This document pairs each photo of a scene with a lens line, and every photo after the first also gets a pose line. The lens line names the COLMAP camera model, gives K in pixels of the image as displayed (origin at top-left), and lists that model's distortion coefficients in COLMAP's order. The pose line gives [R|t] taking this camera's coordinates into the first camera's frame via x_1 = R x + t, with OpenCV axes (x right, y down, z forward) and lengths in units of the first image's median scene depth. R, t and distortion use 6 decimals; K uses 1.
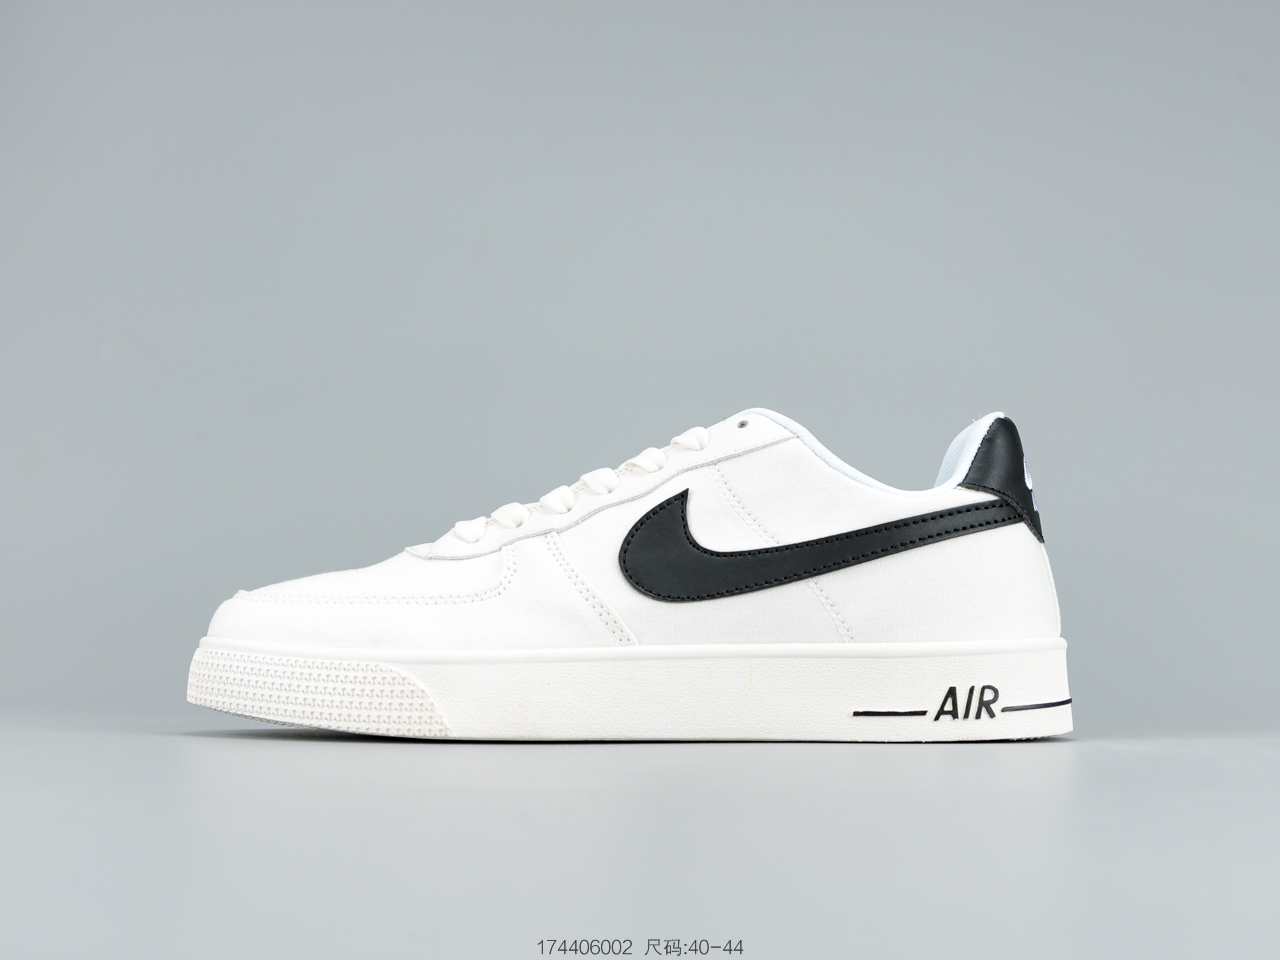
lens RADIAL K [[1468.8, 0, 640.0], [0, 1468.8, 480.0], [0, 0, 1]] dist [-0.026759, 0.000856]
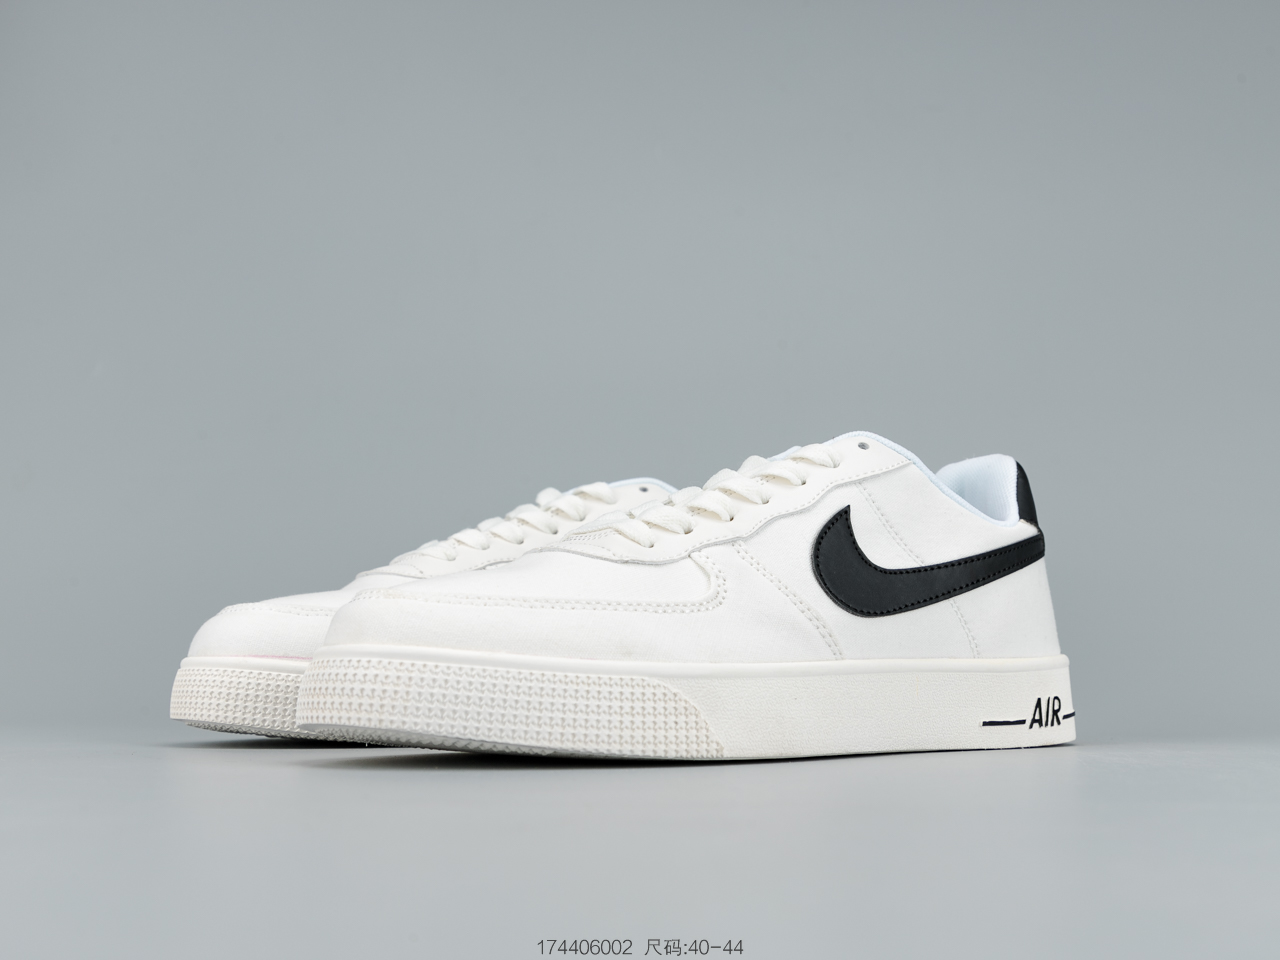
lens RADIAL K [[1468.8, 0, 640.0], [0, 1468.8, 480.0], [0, 0, 1]] dist [-0.026759, 0.000856]
pose [[0.796403, 0.080962, 0.599323, -0.720598], [-0.080658, 0.996365, -0.027416, 0.029023], [-0.599364, -0.026505, 0.800038, 0.283253]]
